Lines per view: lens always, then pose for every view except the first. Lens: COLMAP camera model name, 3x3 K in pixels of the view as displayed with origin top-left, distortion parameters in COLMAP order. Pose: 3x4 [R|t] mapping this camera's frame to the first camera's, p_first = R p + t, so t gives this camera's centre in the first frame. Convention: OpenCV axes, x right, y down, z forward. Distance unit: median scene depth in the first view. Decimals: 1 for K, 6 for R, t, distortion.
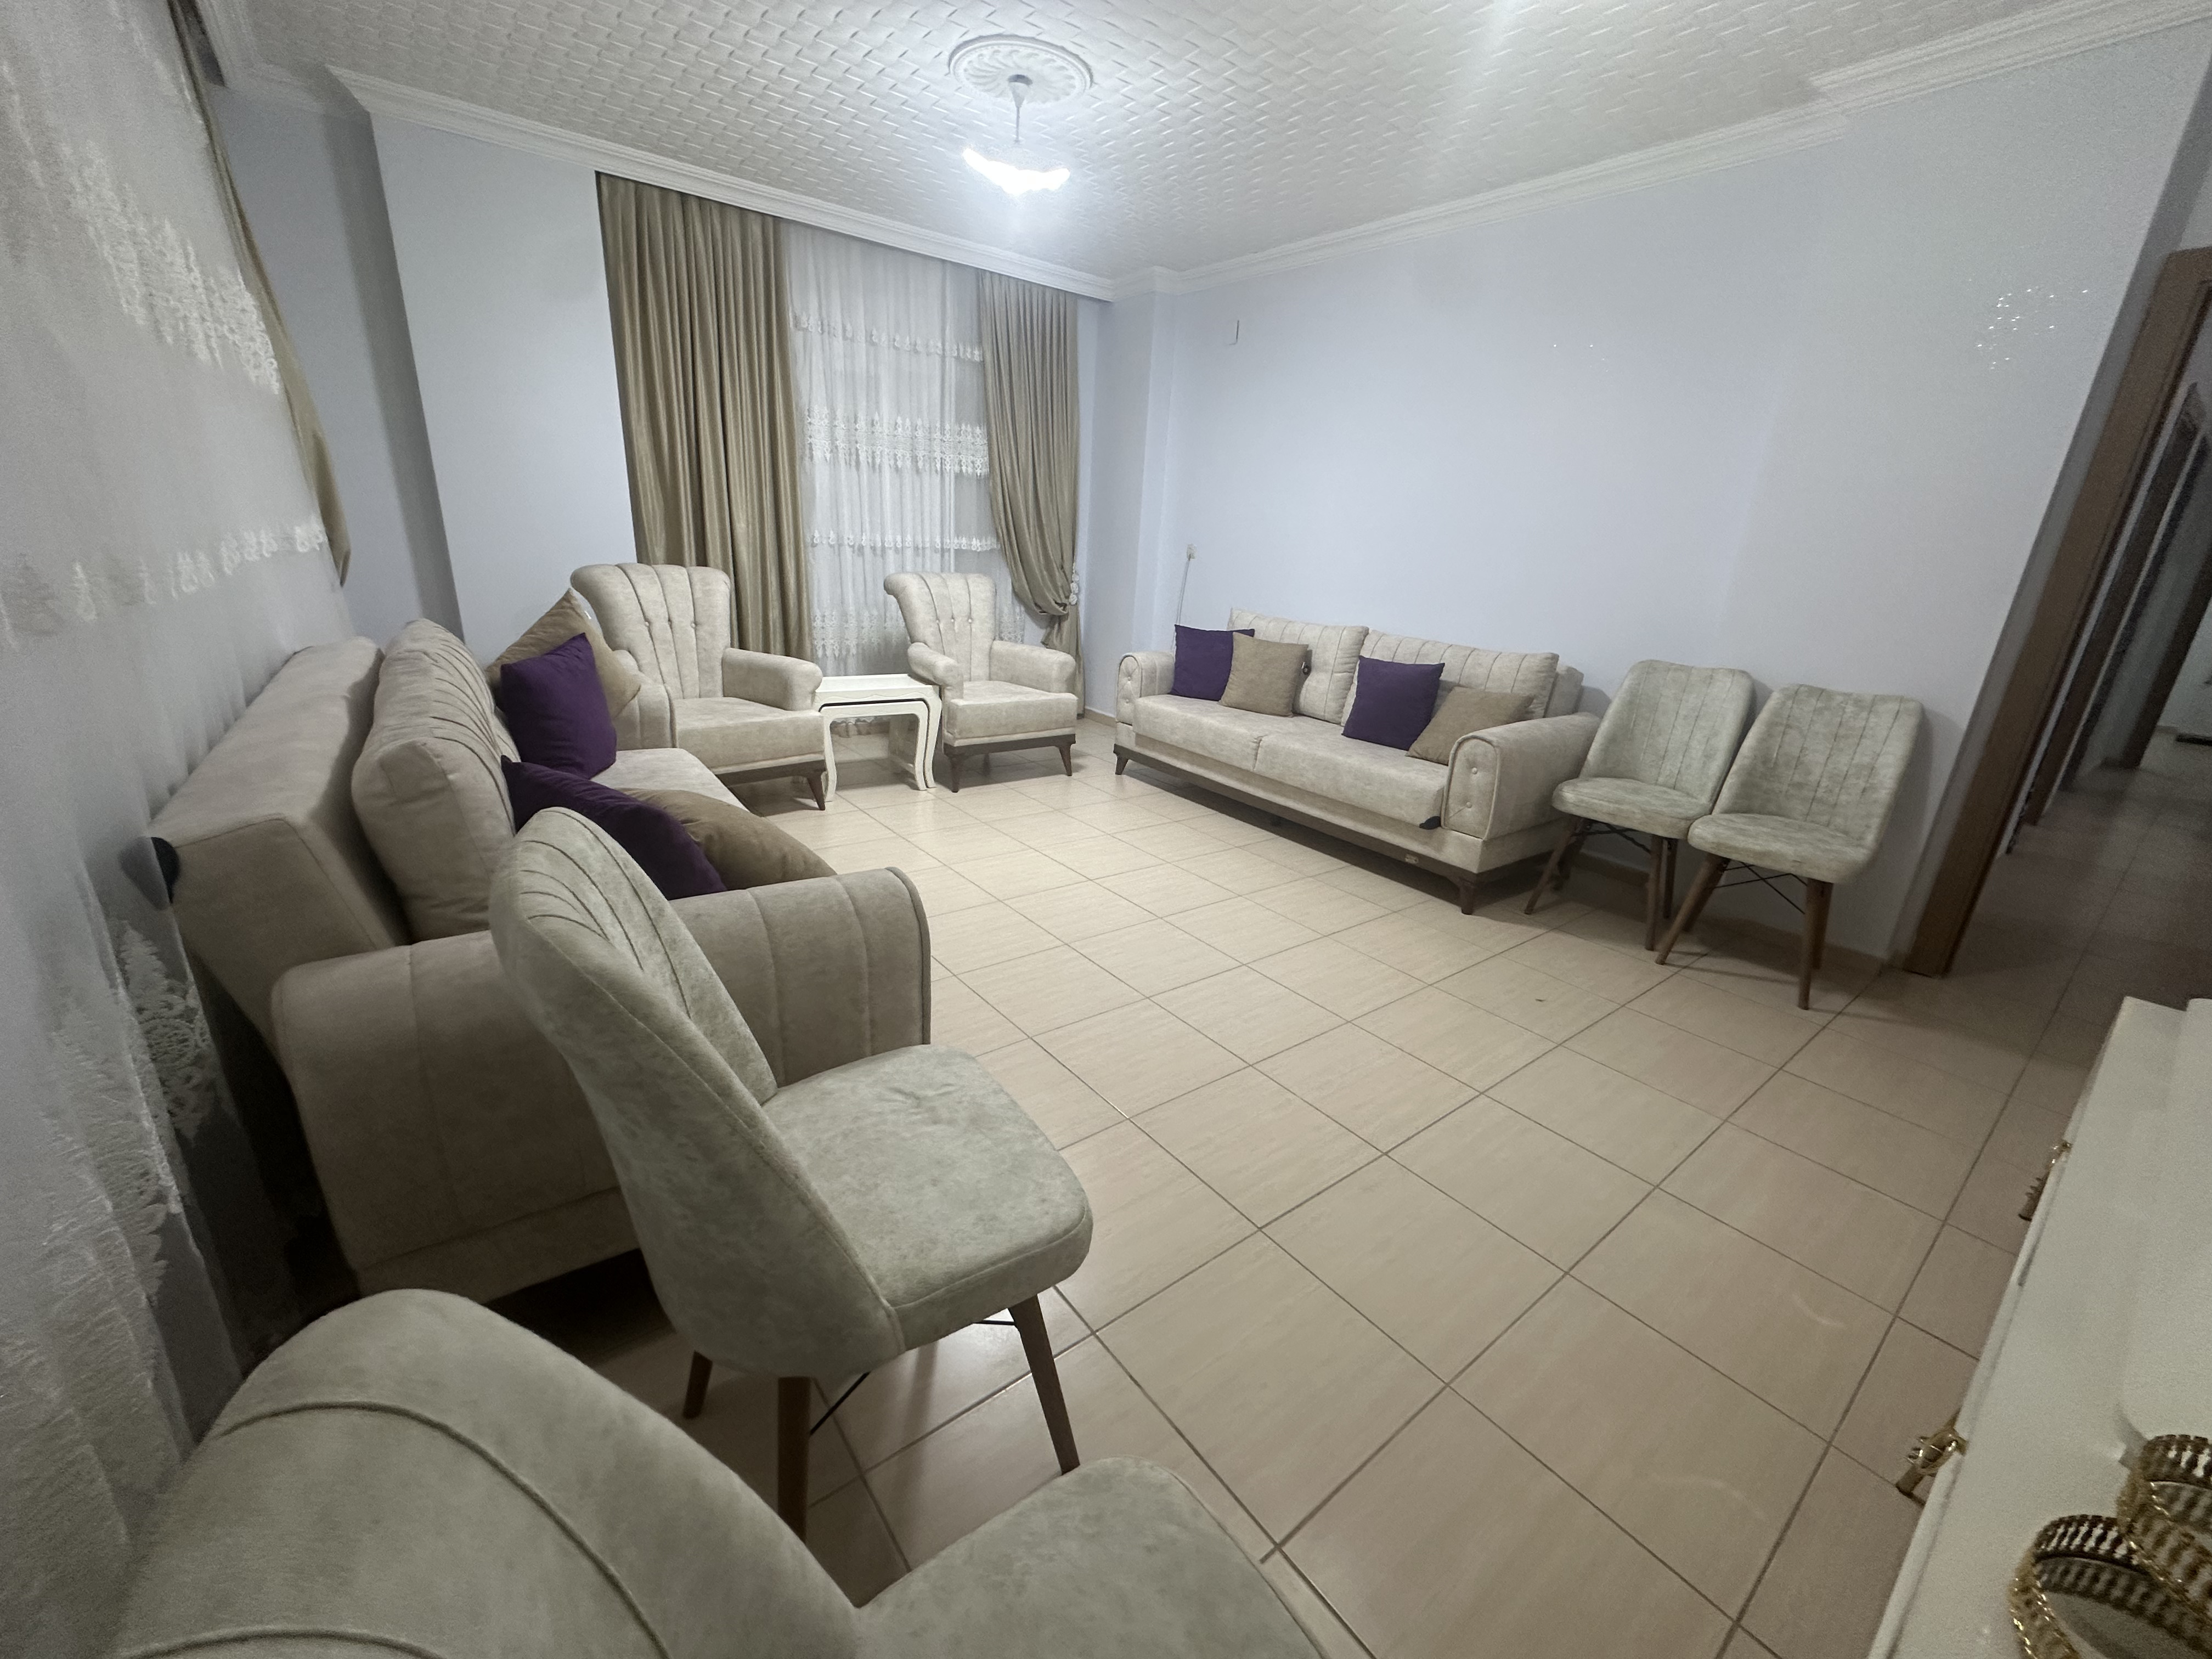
lens RADIAL K [[881.7, 0, 1102.8], [0, 881.7, 827.7], [0, 0, 1]] dist [-0.005706, 0.001390]
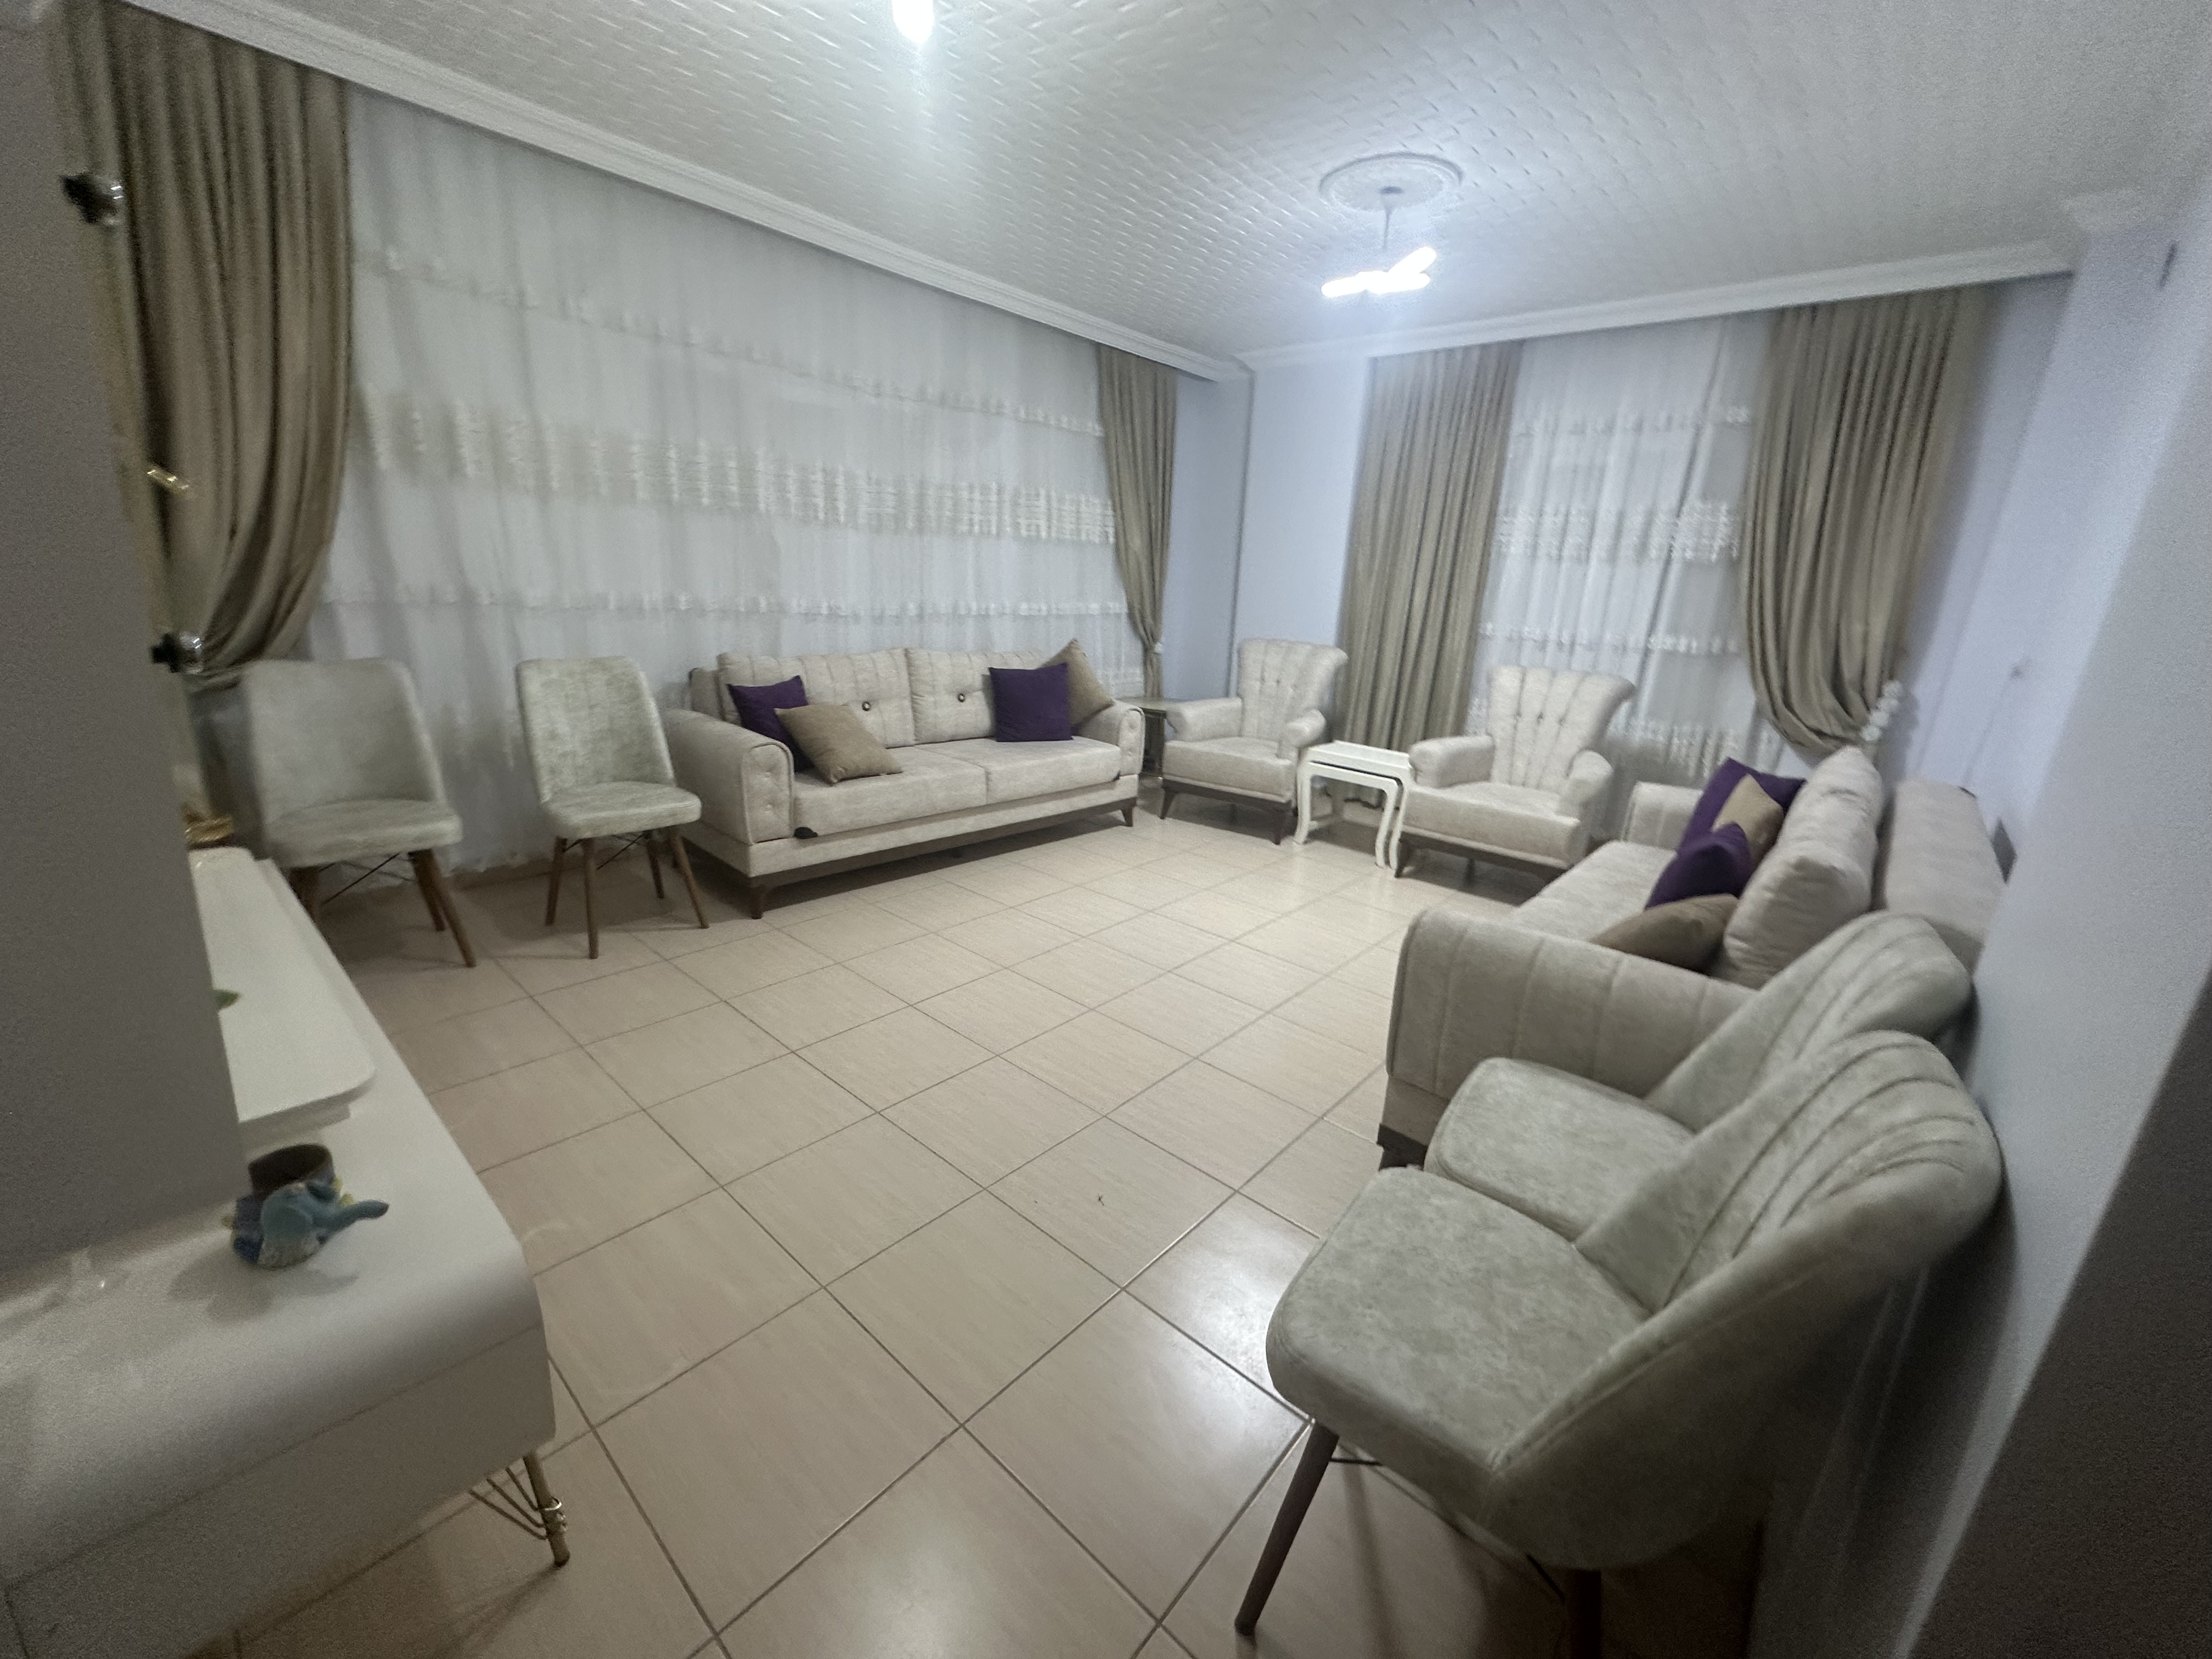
lens RADIAL K [[881.7, 0, 1124.6], [0, 881.7, 835.3], [0, 0, 1]] dist [-0.005706, 0.001390]
pose [[0.209369, 0.229817, -0.950447, 0.909641], [-0.349202, 0.925469, 0.146853, -0.161008], [0.913358, 0.301151, 0.274017, 0.587907]]
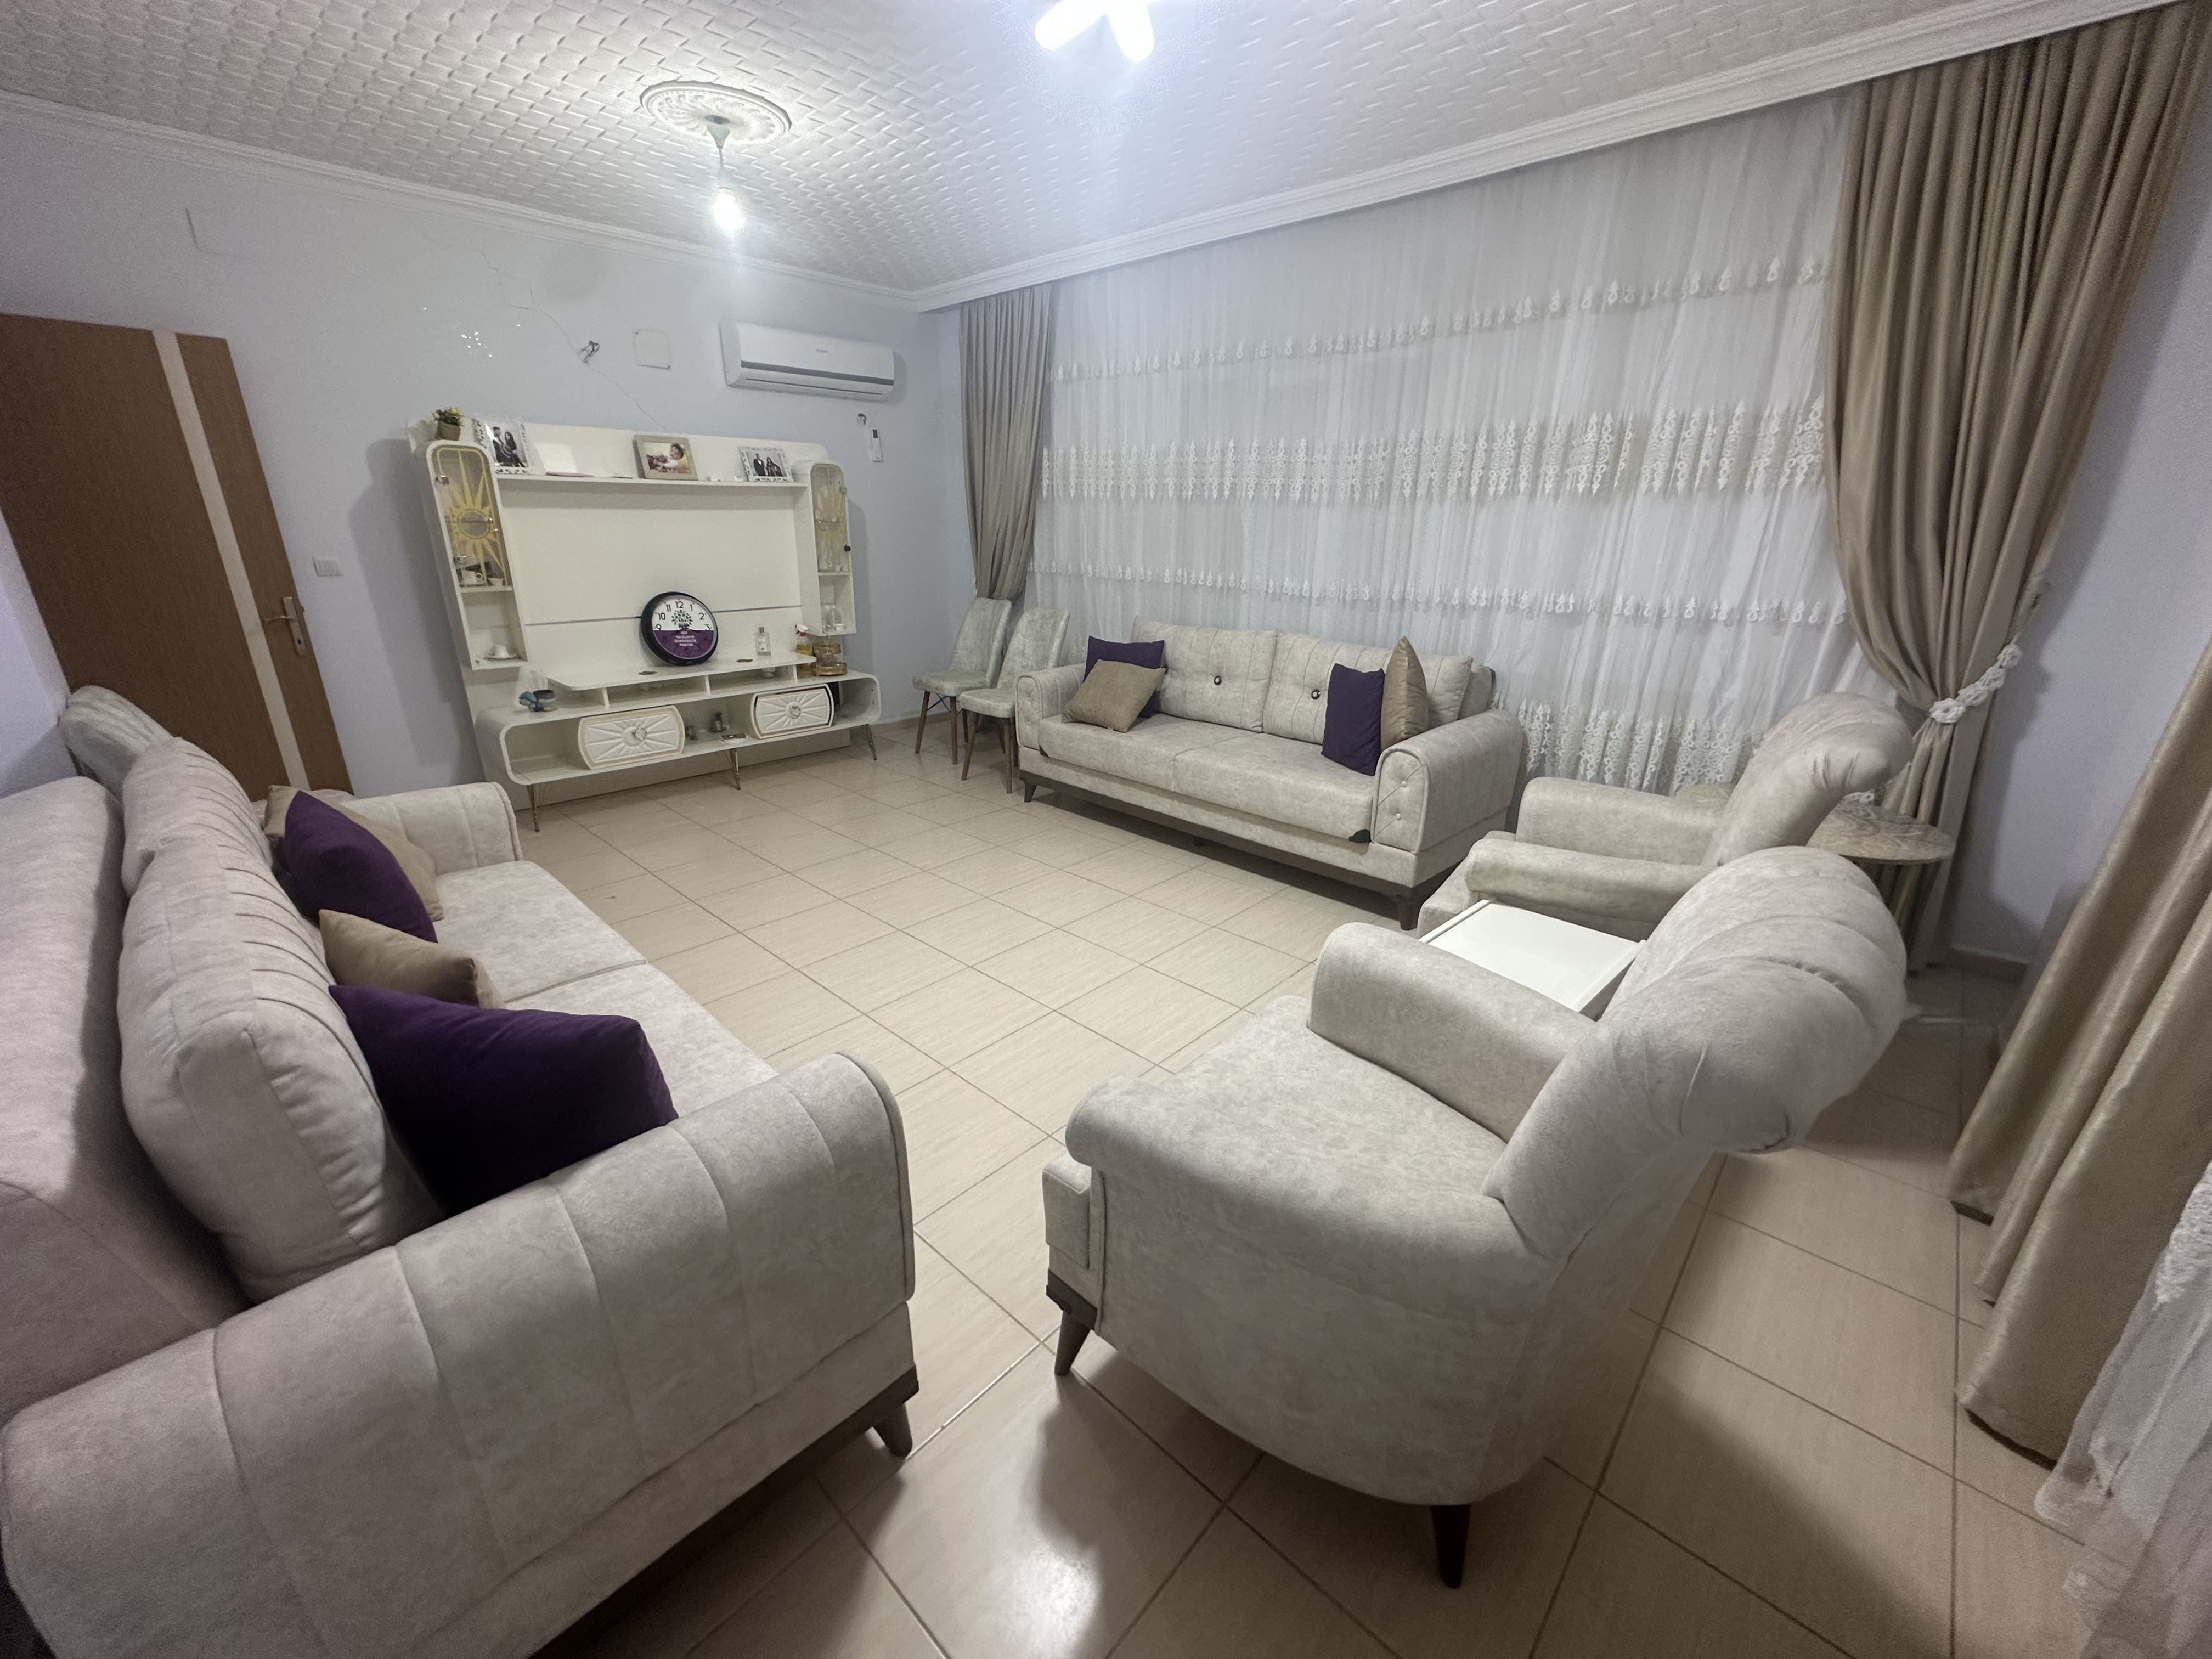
lens RADIAL K [[881.7, 0, 1102.1], [0, 881.7, 836.1], [0, 0, 1]] dist [-0.005706, 0.001390]
pose [[-0.985477, -0.011477, -0.169420, 0.005205], [-0.112348, 0.792197, 0.599835, -0.583832], [0.127329, 0.610157, -0.781982, 1.644366]]
